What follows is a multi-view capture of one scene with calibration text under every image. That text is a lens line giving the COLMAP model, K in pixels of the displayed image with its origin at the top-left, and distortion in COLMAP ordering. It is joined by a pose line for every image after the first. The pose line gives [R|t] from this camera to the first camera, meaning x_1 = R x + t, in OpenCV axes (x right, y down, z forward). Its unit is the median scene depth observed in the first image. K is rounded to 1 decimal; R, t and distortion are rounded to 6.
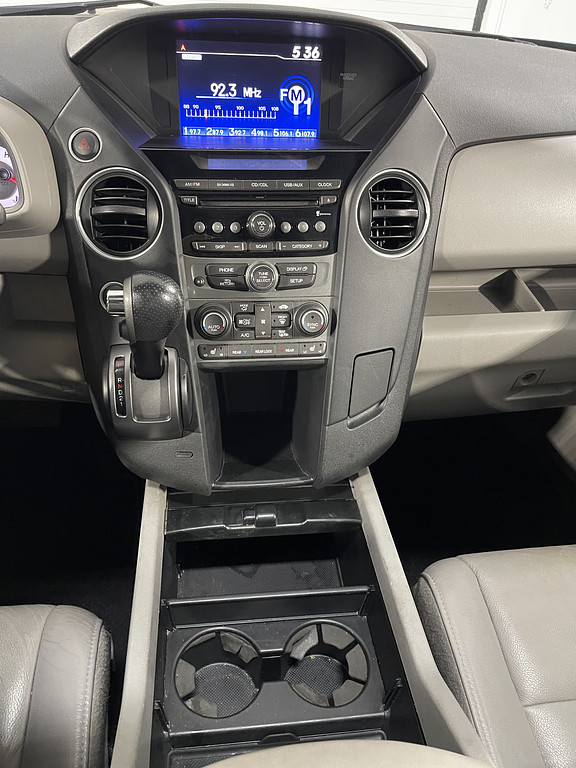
lens RADIAL K [[577.1, 0, 287.0], [0, 577.1, 384.4], [0, 0, 1]] dist [0.043037, -0.064681]
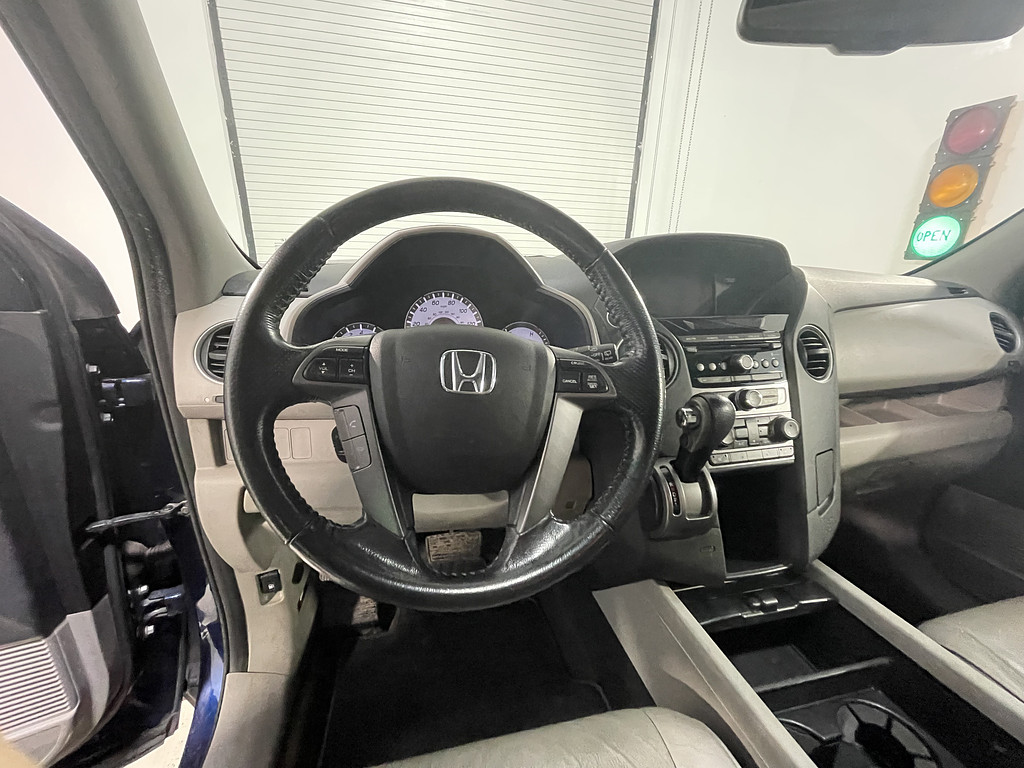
lens RADIAL K [[411.1, 0, 502.5], [0, 411.1, 392.1], [0, 0, 1]] dist [-0.003051, -0.000190]
pose [[0.994170, -0.067942, 0.083728, -0.654355], [0.091857, 0.940319, -0.327661, 0.055760], [-0.056470, 0.333441, 0.941078, 0.120070]]
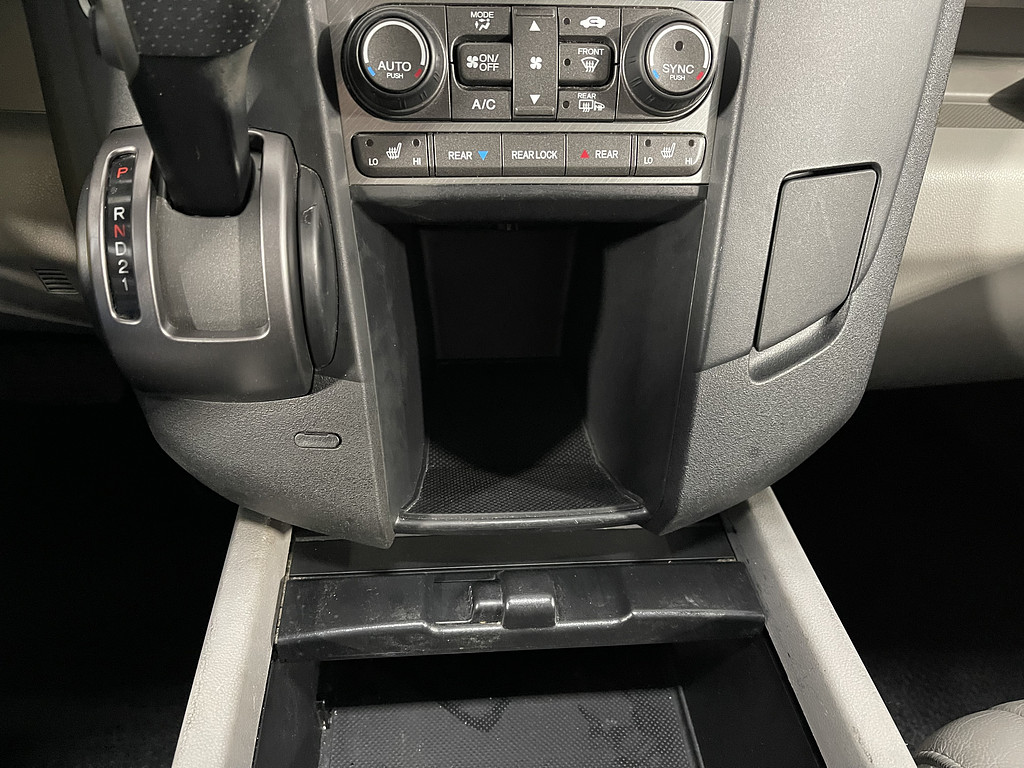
lens RADIAL K [[769.5, 0, 514.9], [0, 769.5, 389.7], [0, 0, 1]] dist [0.043037, -0.064681]
pose [[0.999805, 0.011408, -0.016117, -0.042417], [-0.011270, 0.999899, 0.008615, 0.083745], [0.016214, -0.008432, 0.999833, 0.505606]]
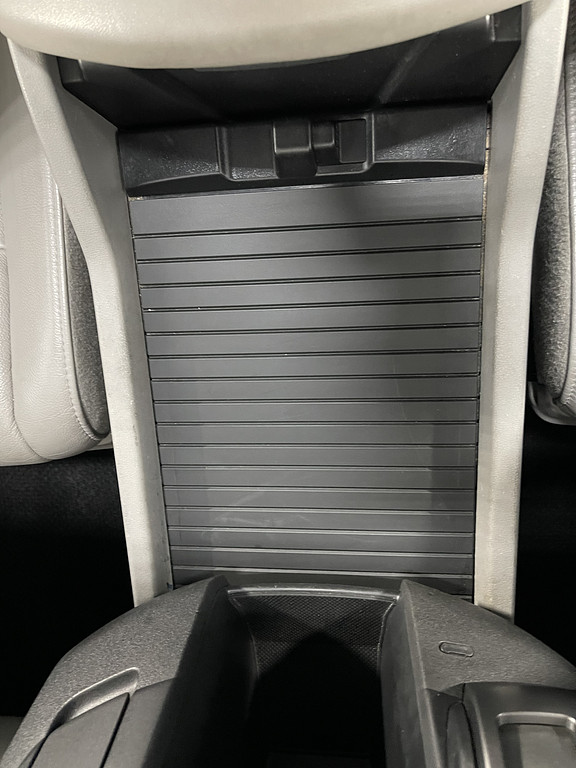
lens RADIAL K [[577.1, 0, 295.6], [0, 577.1, 387.8], [0, 0, 1]] dist [0.043037, -0.064681]
pose [[-0.994644, -0.087001, 0.055796, -0.042605], [0.102610, -0.766505, 0.633988, -0.046646], [-0.012390, 0.636318, 0.771328, 0.449254]]
